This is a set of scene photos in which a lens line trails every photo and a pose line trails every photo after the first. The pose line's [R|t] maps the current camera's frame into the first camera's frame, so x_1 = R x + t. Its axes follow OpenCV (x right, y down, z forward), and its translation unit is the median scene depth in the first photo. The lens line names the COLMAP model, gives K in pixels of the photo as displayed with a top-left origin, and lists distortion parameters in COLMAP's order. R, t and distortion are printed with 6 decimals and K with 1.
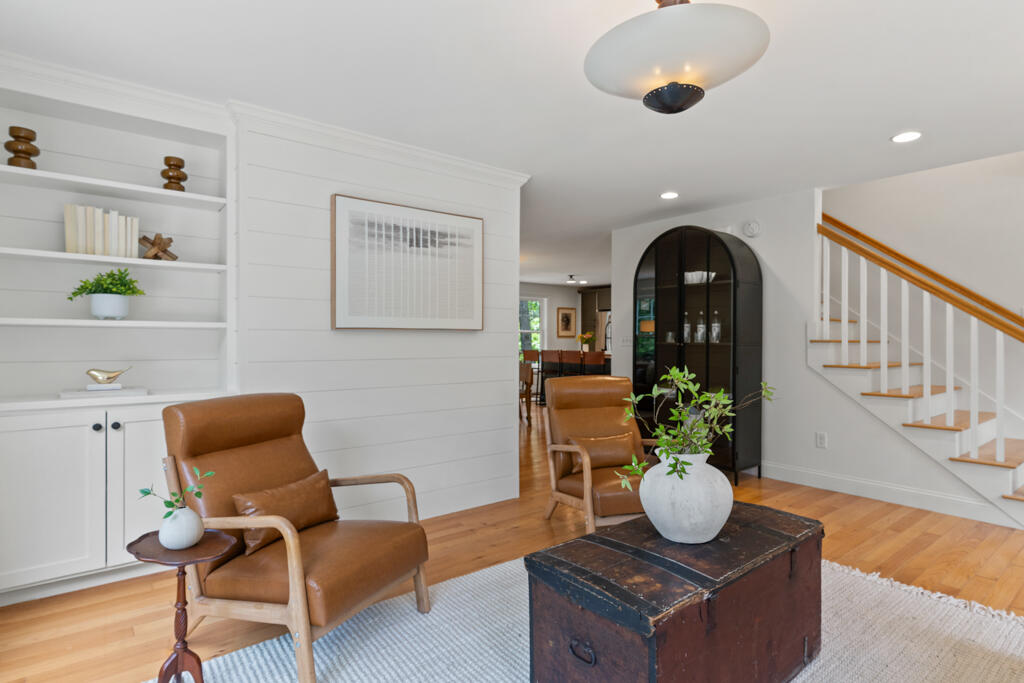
lens RADIAL K [[553.1, 0, 511.2], [0, 553.1, 341.6], [0, 0, 1]] dist [0.029117, 0.000348]
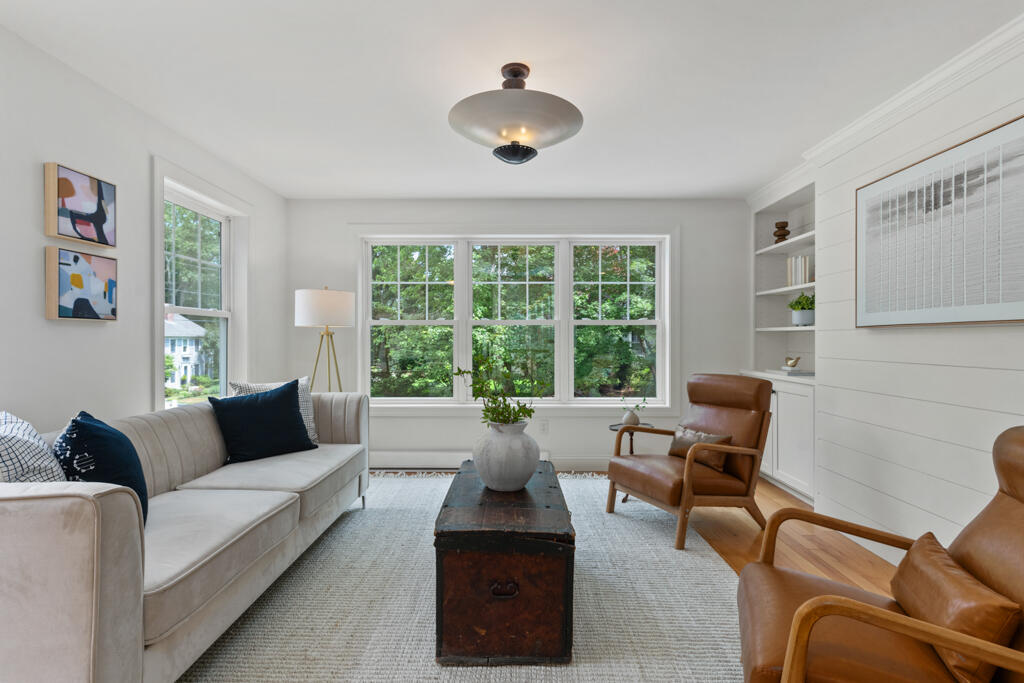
lens RADIAL K [[493.7, 0, 513.1], [0, 493.7, 341.0], [0, 0, 1]] dist [0.001037, -0.000175]
pose [[-0.634398, 0.005413, -0.772988, 0.670826], [0.000552, 0.999978, 0.006550, -0.005685], [0.773006, 0.003728, -0.634387, 0.990656]]
